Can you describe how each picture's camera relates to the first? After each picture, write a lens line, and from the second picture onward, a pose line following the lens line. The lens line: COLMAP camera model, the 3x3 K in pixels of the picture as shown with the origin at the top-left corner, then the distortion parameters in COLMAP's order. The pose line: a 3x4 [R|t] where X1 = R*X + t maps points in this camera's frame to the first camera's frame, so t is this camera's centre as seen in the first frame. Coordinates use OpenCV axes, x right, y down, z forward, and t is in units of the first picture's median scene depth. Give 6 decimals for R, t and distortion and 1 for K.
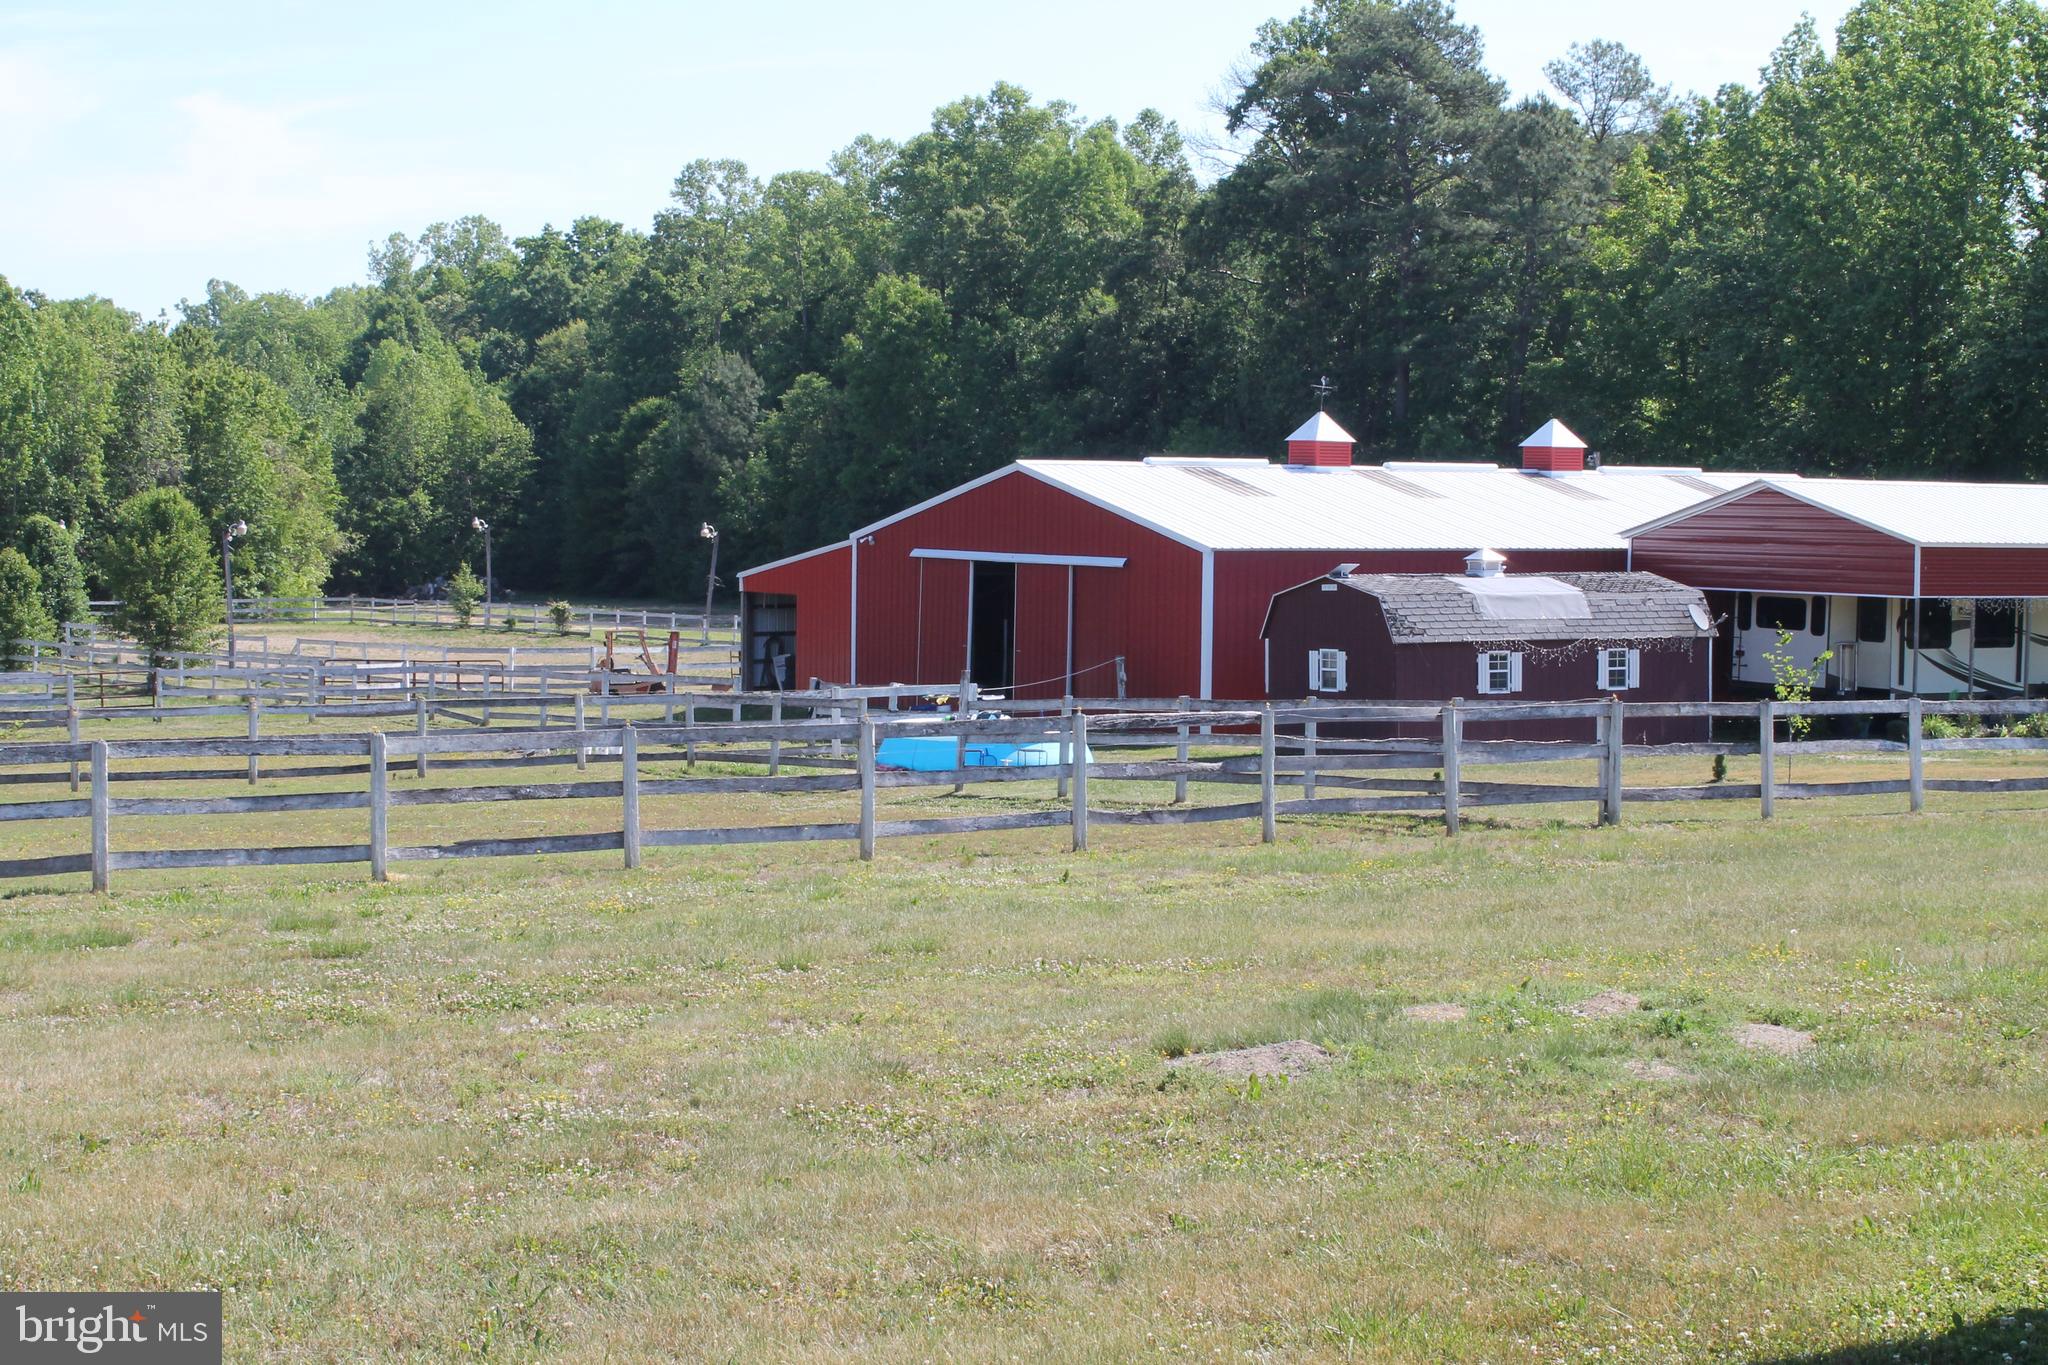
lens RADIAL K [[3457.8, 0, 1004.6], [0, 3457.8, 686.2], [0, 0, 1]] dist [0.001790, 0.000000]
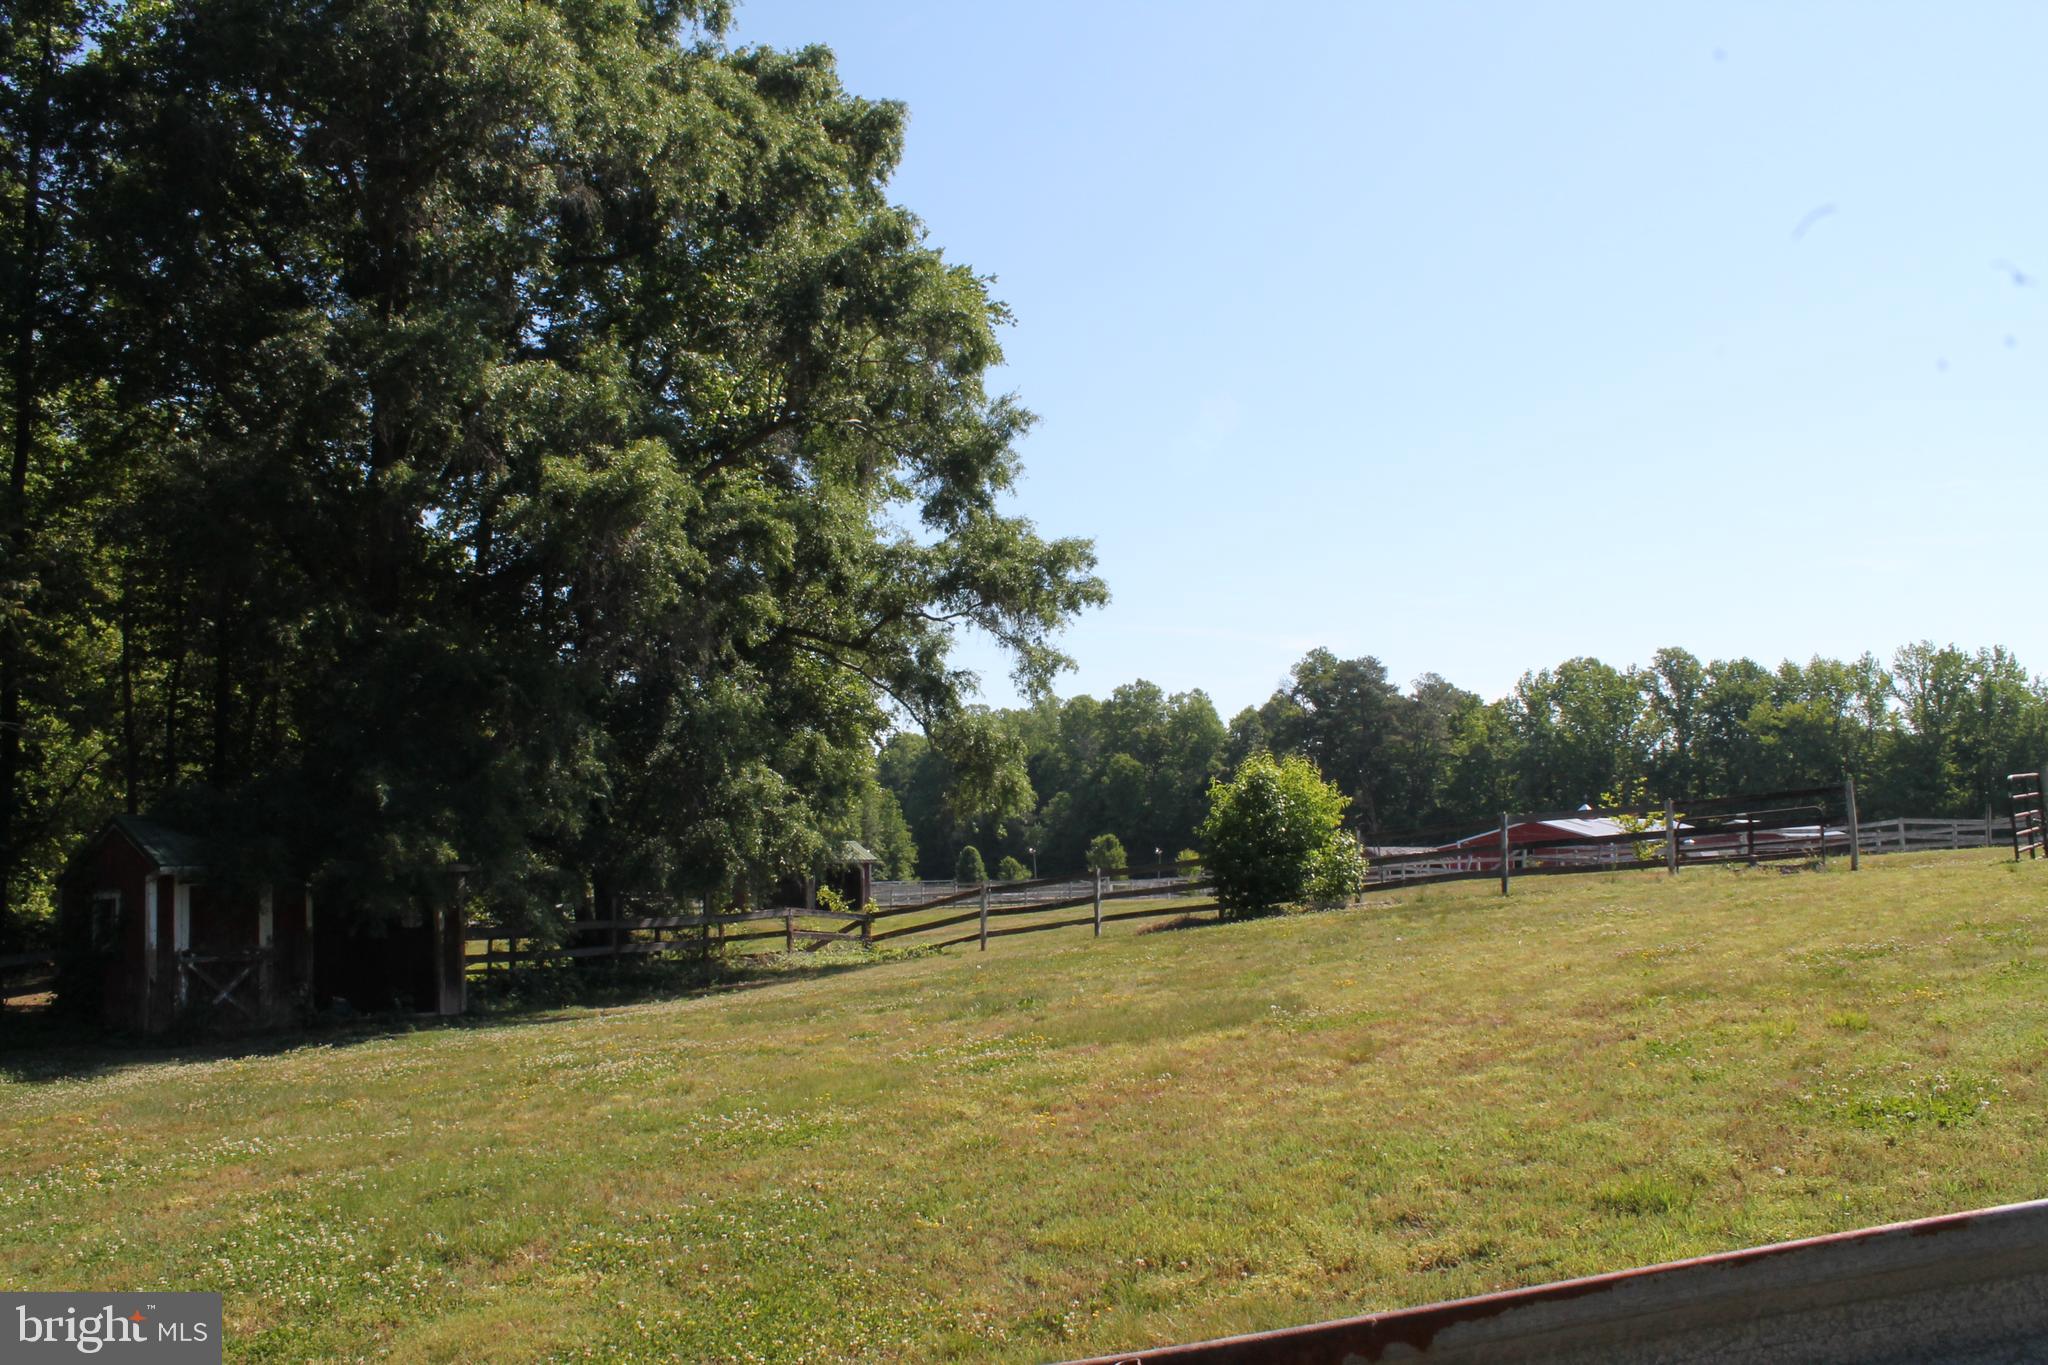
lens RADIAL K [[1721.5, 0, 1039.0], [0, 1721.5, 668.0], [0, 0, 1]] dist [-0.164147, 0.142505]
pose [[0.984573, -0.001732, 0.174966, -0.355530], [0.028578, 0.988116, -0.151033, 0.010291], [-0.172625, 0.153703, 0.972921, -0.276861]]
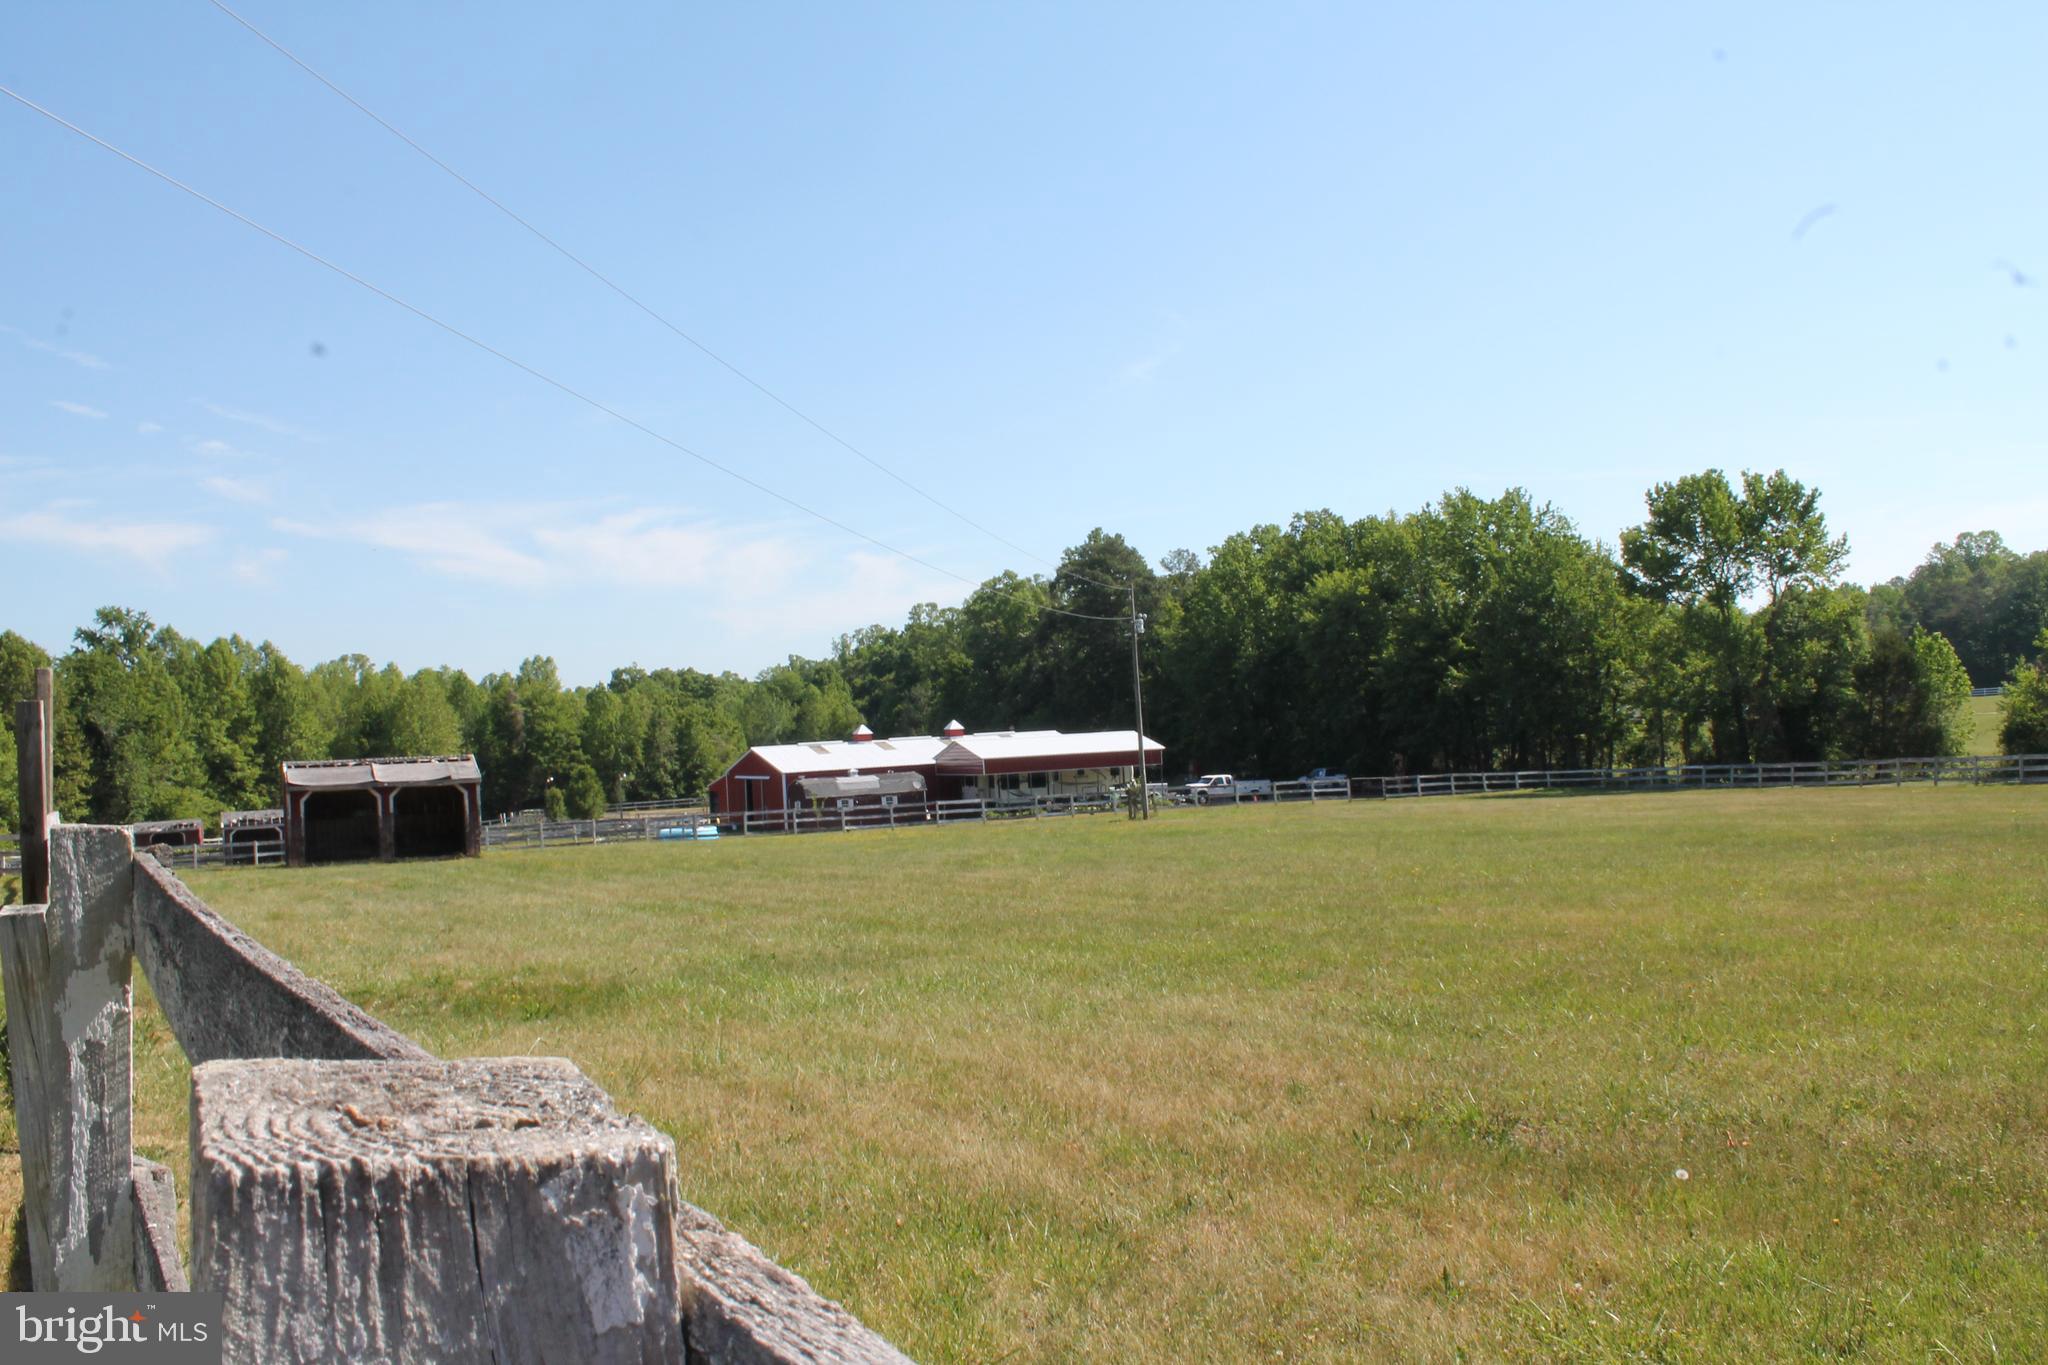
lens RADIAL K [[1721.5, 0, 1012.6], [0, 1721.5, 687.5], [0, 0, 1]] dist [-0.164147, 0.142505]
pose [[0.986639, -0.068934, -0.147619, 0.212976], [0.057430, 0.995072, -0.080829, 0.010027], [0.152464, 0.071271, 0.985736, -0.242334]]
